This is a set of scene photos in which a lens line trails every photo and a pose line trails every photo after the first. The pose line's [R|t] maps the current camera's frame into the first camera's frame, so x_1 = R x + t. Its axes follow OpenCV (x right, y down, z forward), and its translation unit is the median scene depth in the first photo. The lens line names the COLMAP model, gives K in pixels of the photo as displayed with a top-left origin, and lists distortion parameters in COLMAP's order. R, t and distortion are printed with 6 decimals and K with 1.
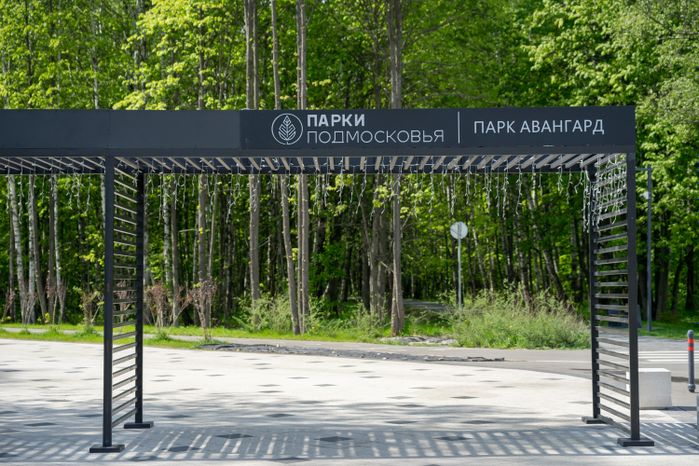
lens RADIAL K [[1365.8, 0, 349.5], [0, 1365.8, 233.0], [0, 0, 1]] dist [0.070597, 0.208513]
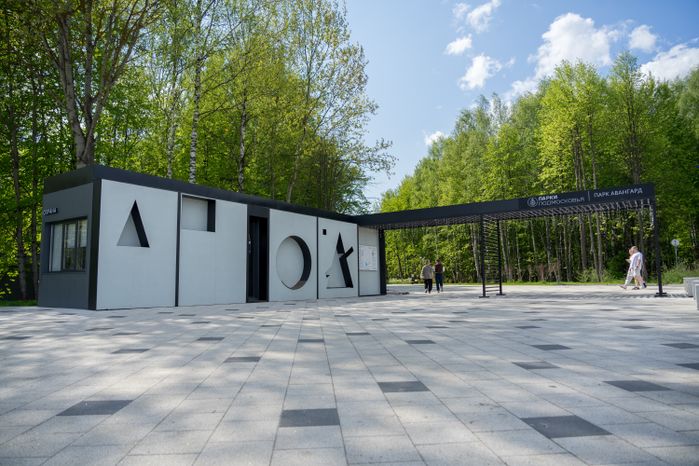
lens RADIAL K [[503.5, 0, 348.3], [0, 503.5, 223.6], [0, 0, 1]] dist [0.036449, 0.002921]
pose [[0.824638, -0.077988, -0.560259, 0.123964], [0.030969, 0.995189, -0.092948, 0.034994], [0.564813, 0.059298, 0.823086, -0.121122]]
